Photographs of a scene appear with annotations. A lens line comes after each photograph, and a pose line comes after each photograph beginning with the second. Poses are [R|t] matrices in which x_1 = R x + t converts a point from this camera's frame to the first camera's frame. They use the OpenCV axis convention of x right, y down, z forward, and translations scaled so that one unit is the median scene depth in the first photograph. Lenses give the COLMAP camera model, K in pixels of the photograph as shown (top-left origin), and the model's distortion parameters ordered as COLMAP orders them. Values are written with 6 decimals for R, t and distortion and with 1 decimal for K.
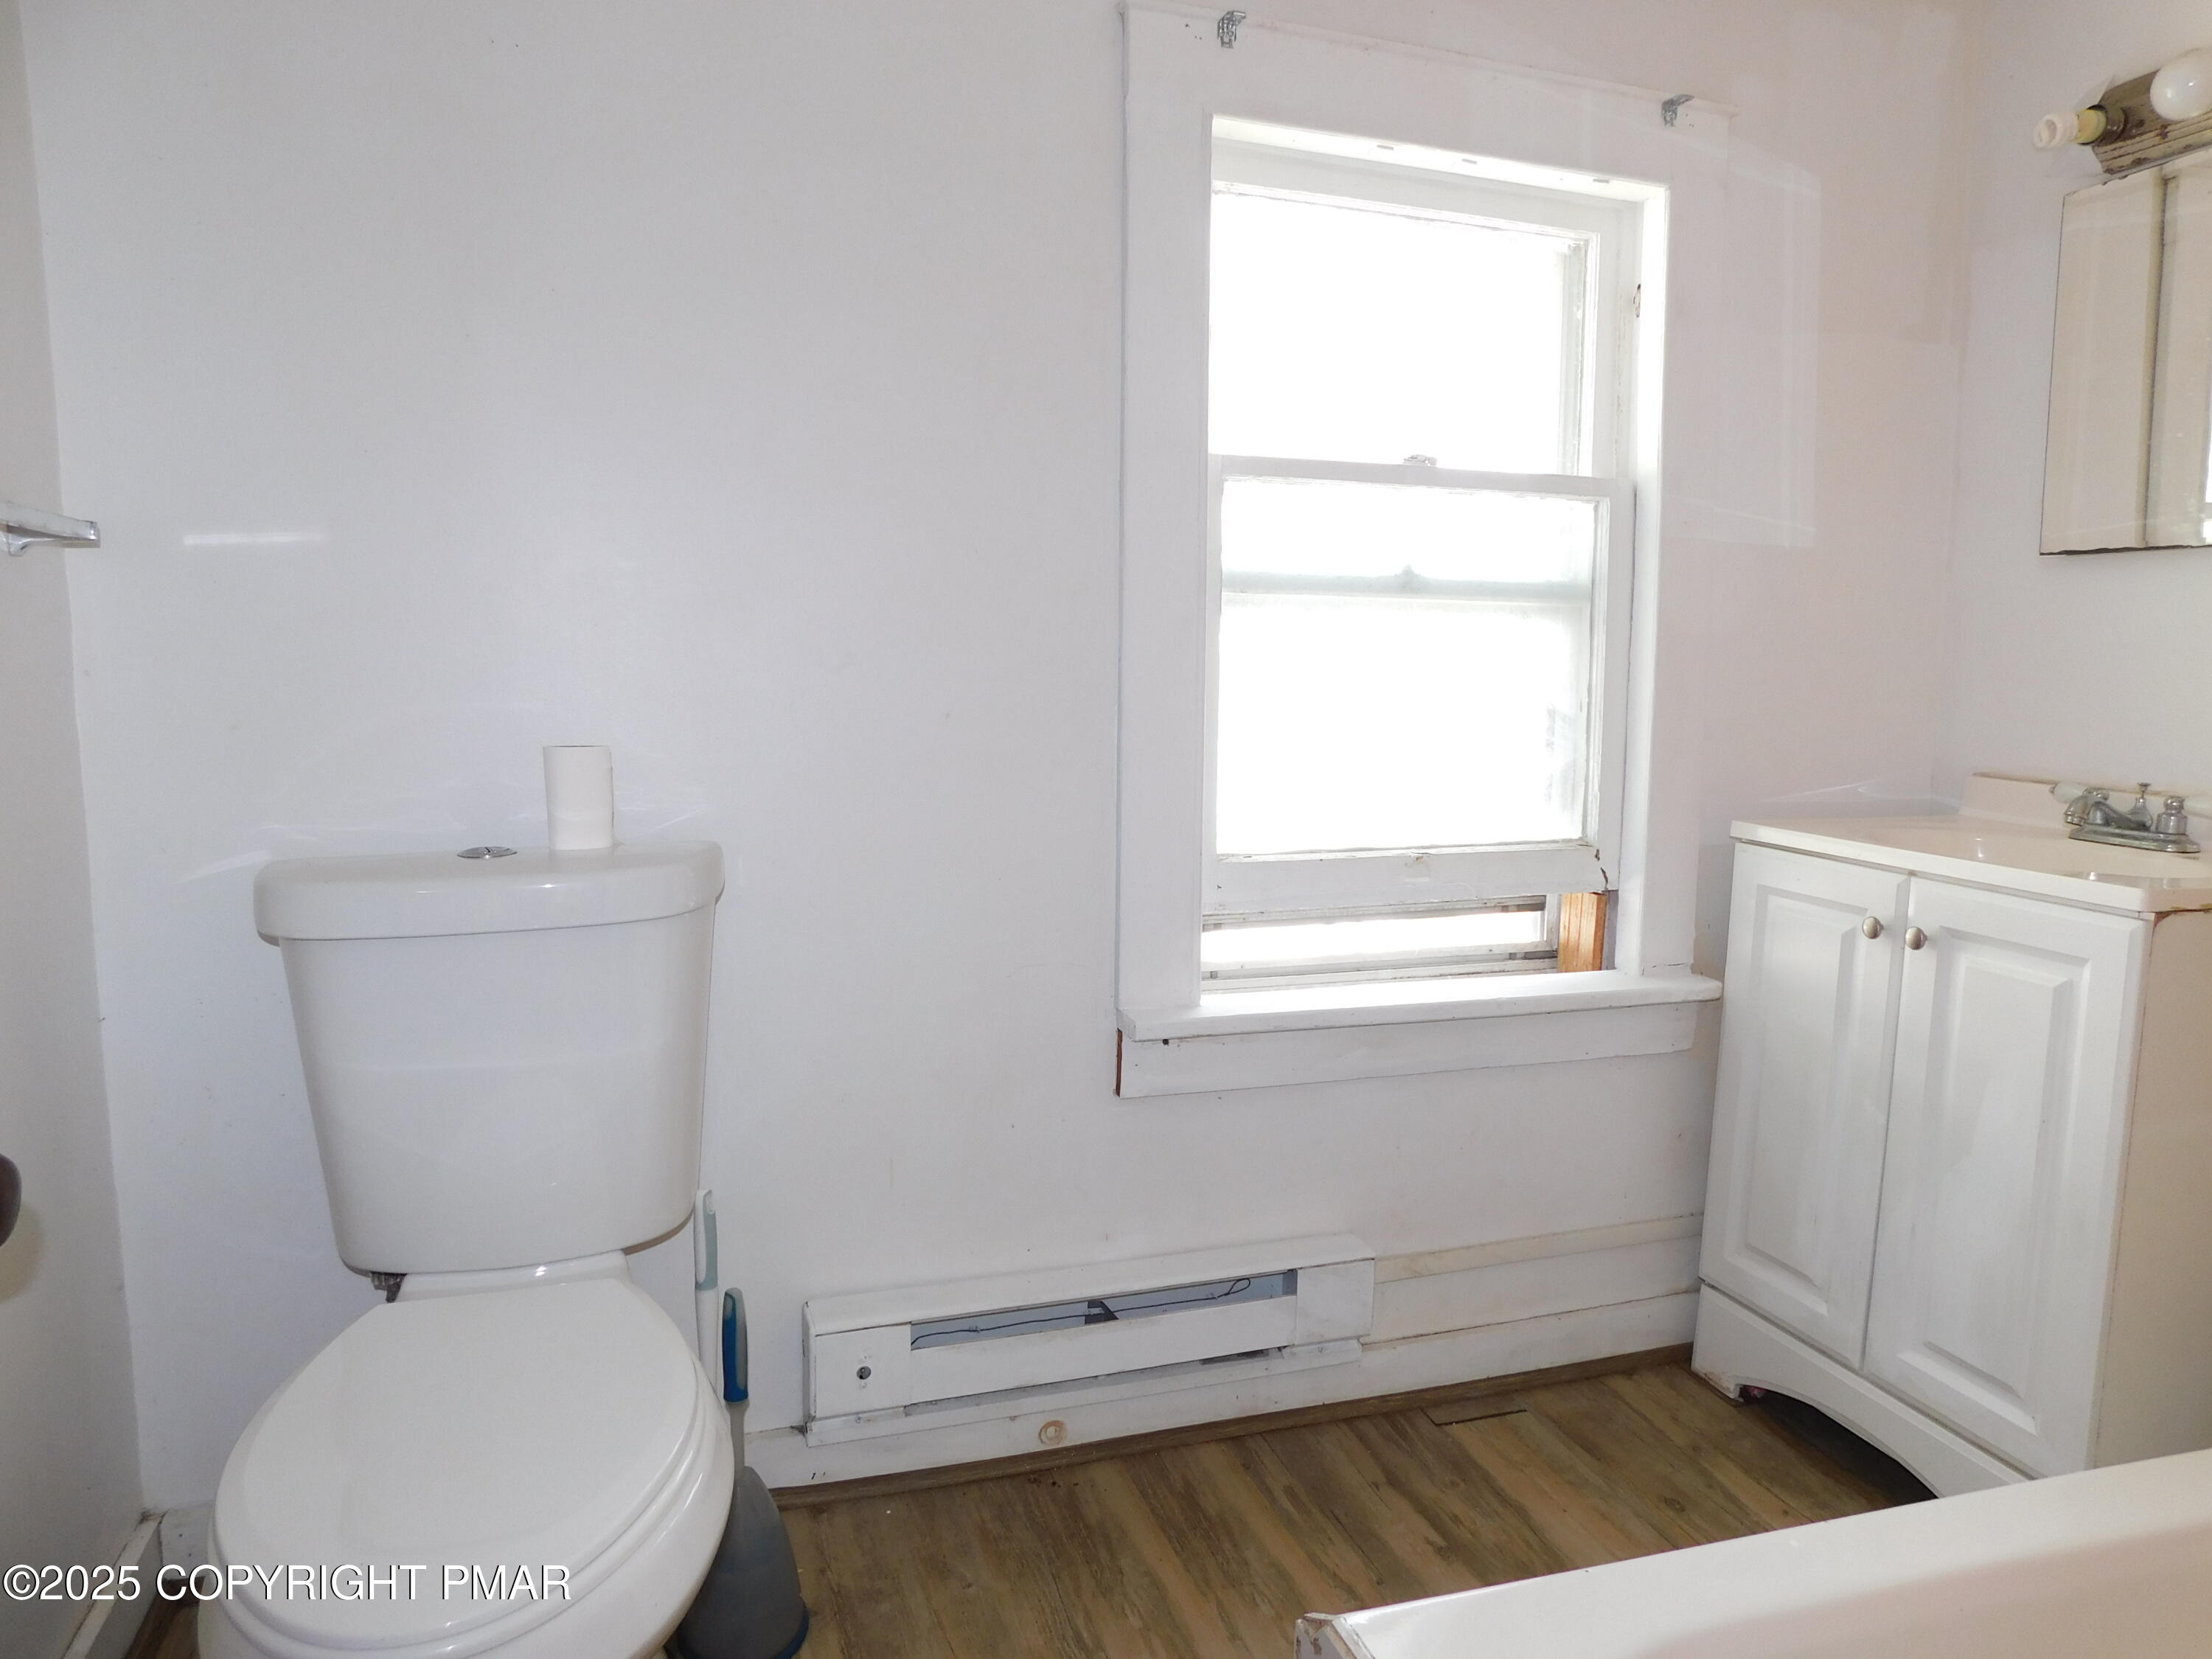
lens RADIAL K [[1461.1, 0, 1114.5], [0, 1461.1, 827.7], [0, 0, 1]] dist [-0.072532, 0.055852]
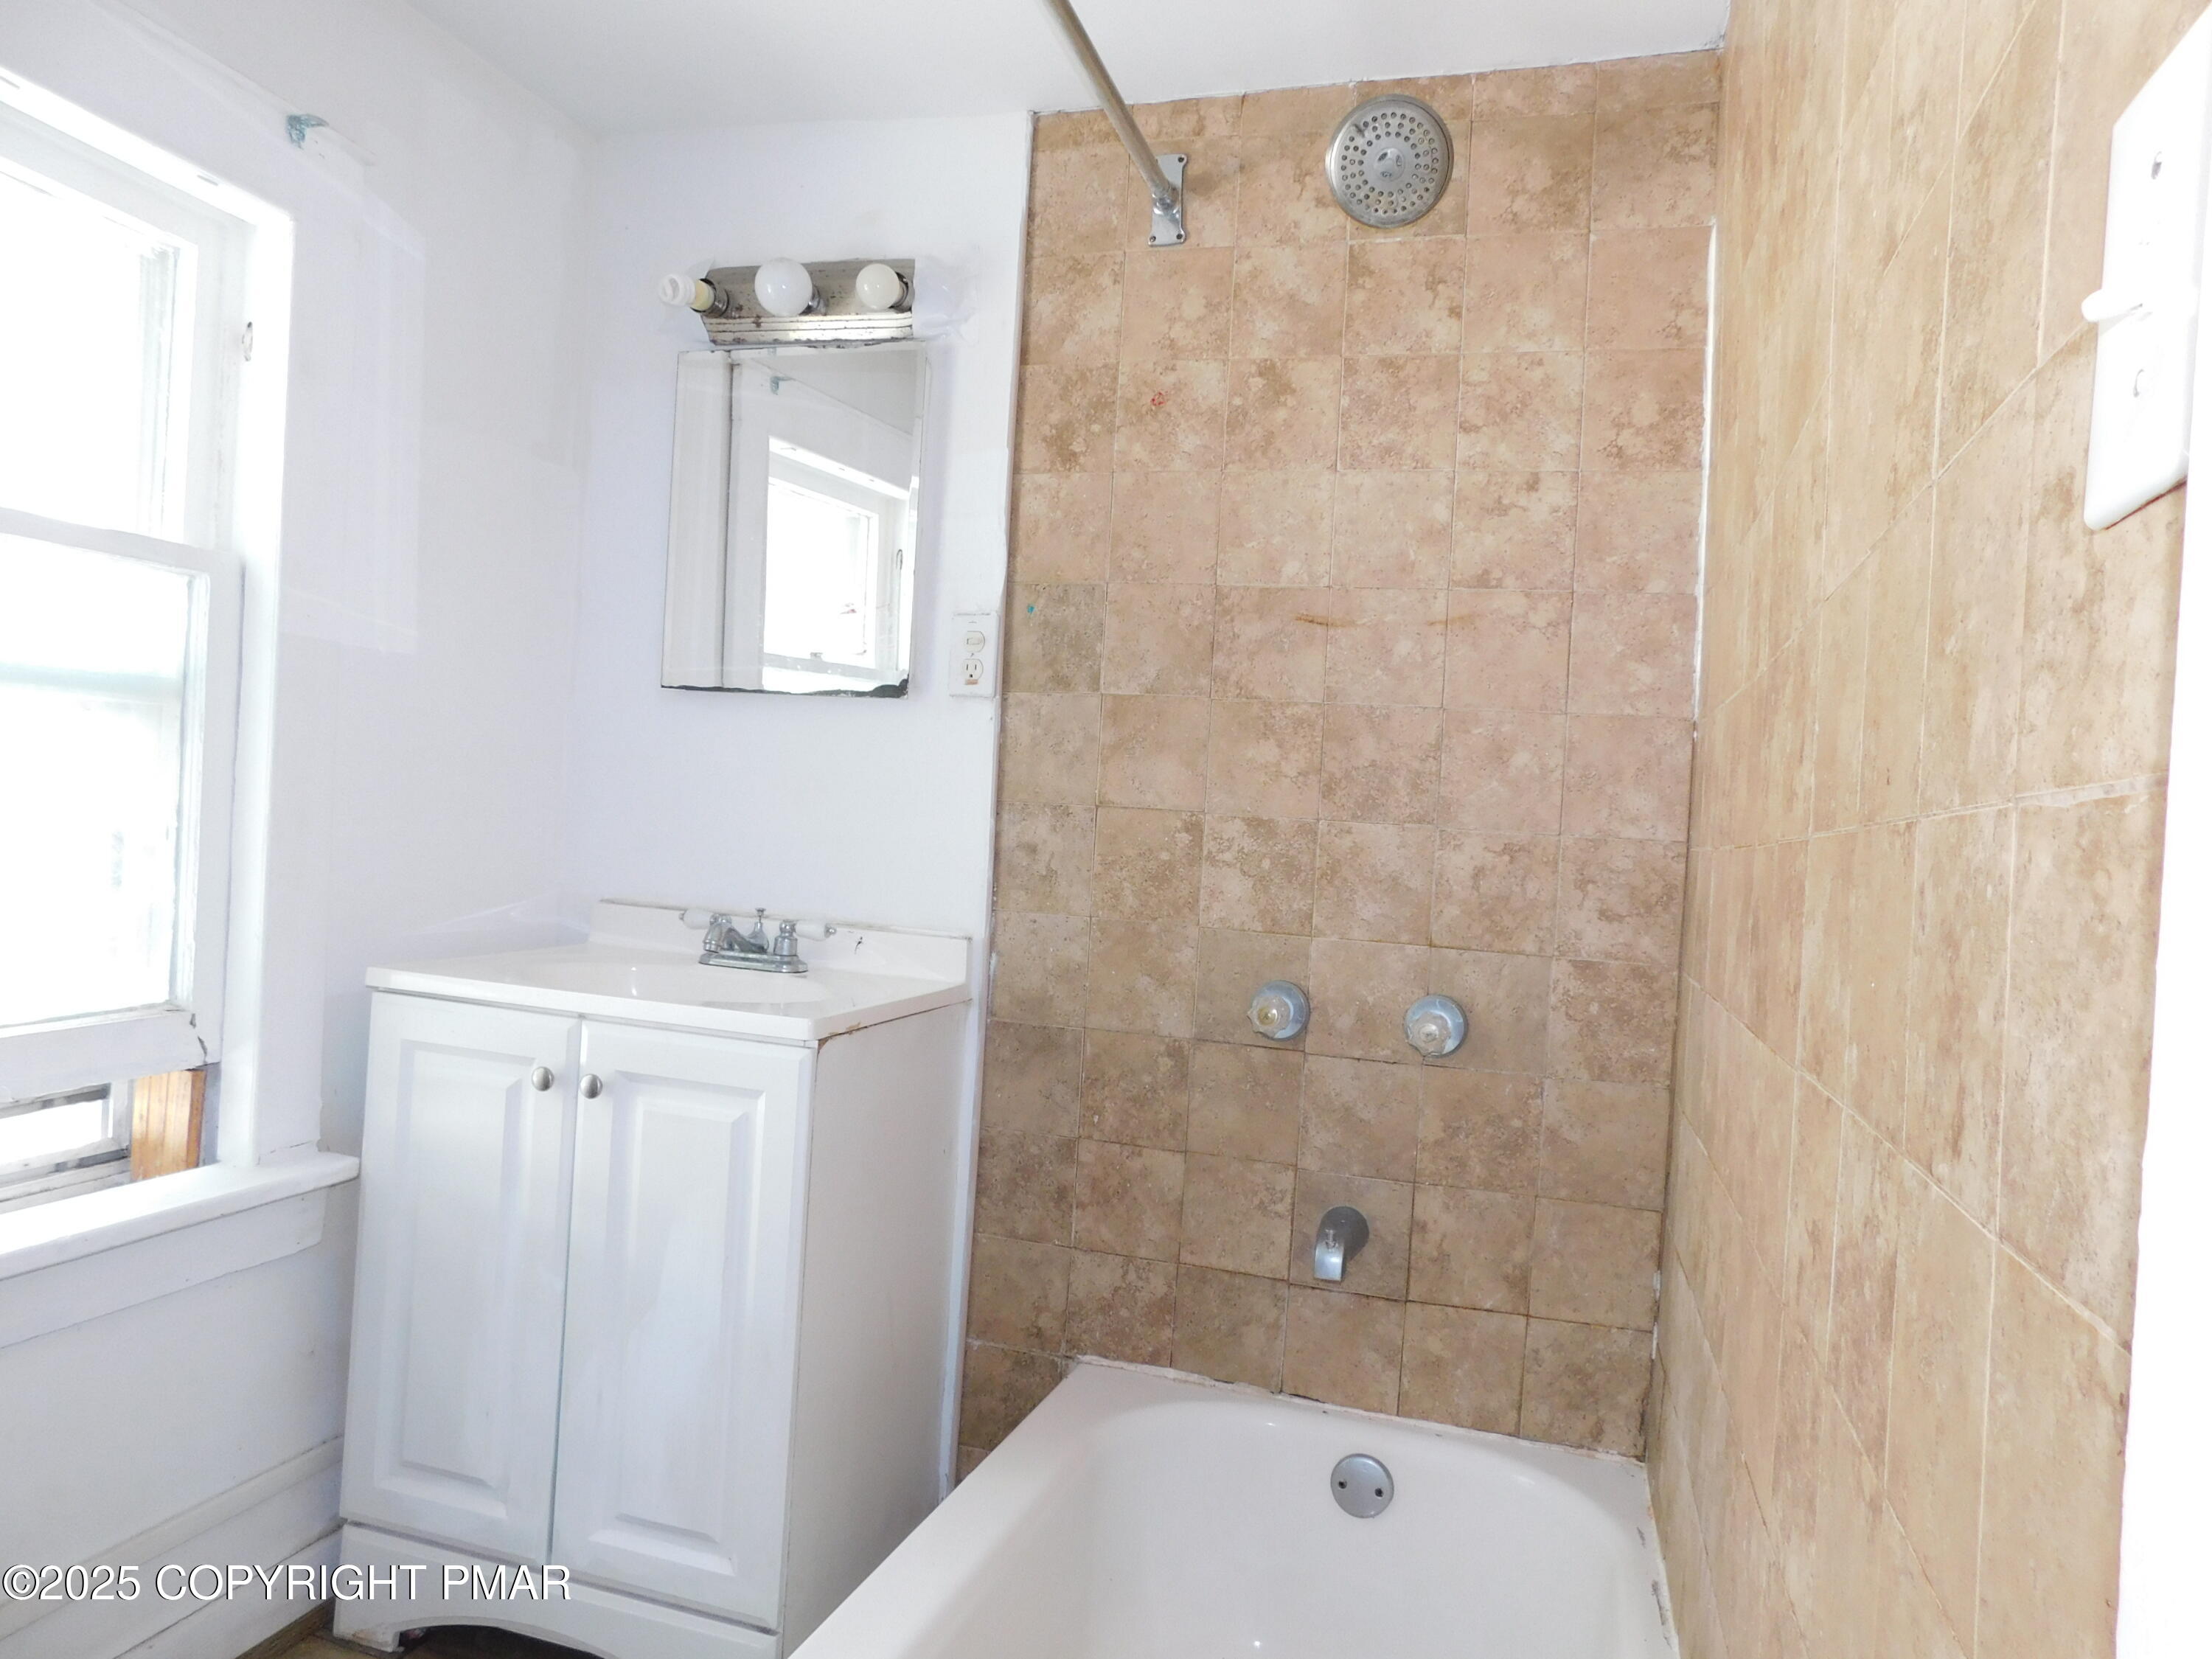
lens RADIAL K [[1461.1, 0, 1125.7], [0, 1461.1, 824.2], [0, 0, 1]] dist [-0.072532, 0.055852]
pose [[0.571702, 0.011988, 0.820373, -0.016811], [0.049660, 0.997554, -0.049184, -0.026681], [-0.818957, 0.068859, 0.569709, 0.147830]]
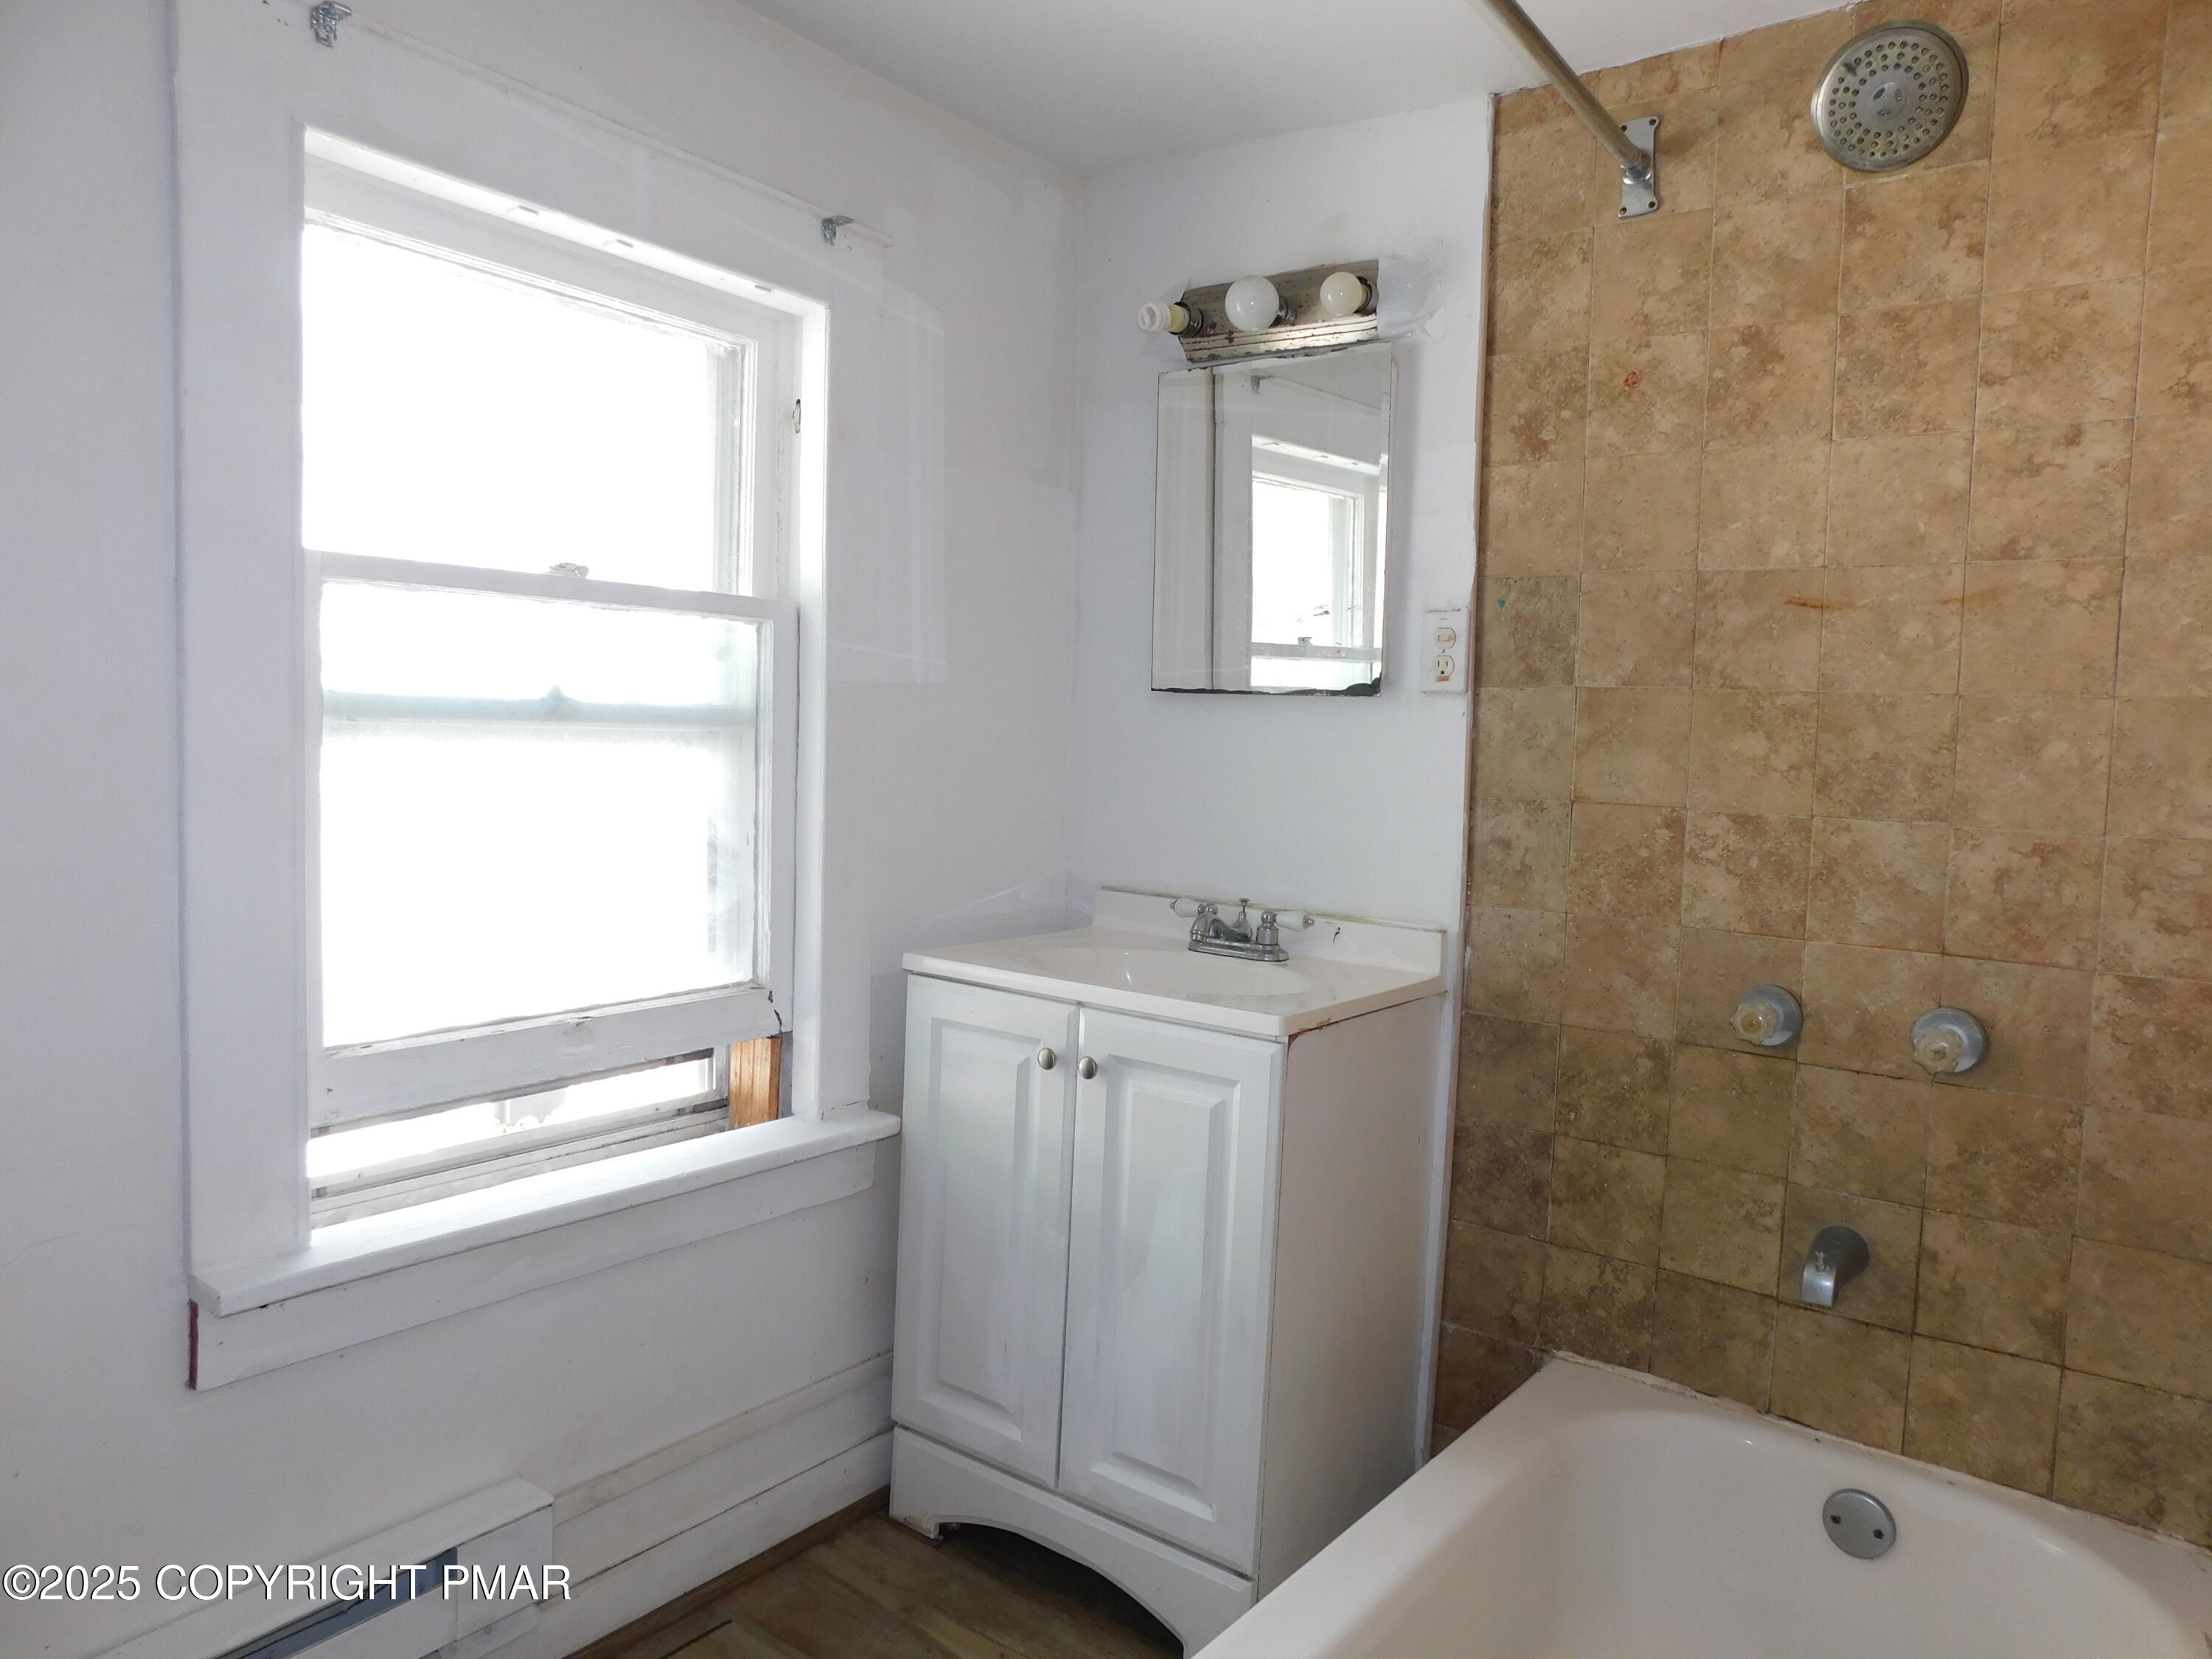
lens RADIAL K [[1461.1, 0, 1116.5], [0, 1461.1, 830.5], [0, 0, 1]] dist [-0.072532, 0.055852]
pose [[0.820713, -0.021582, 0.570933, -0.018967], [0.046143, 0.998526, -0.028585, -0.056141], [-0.569474, 0.049805, 0.820499, 0.105282]]
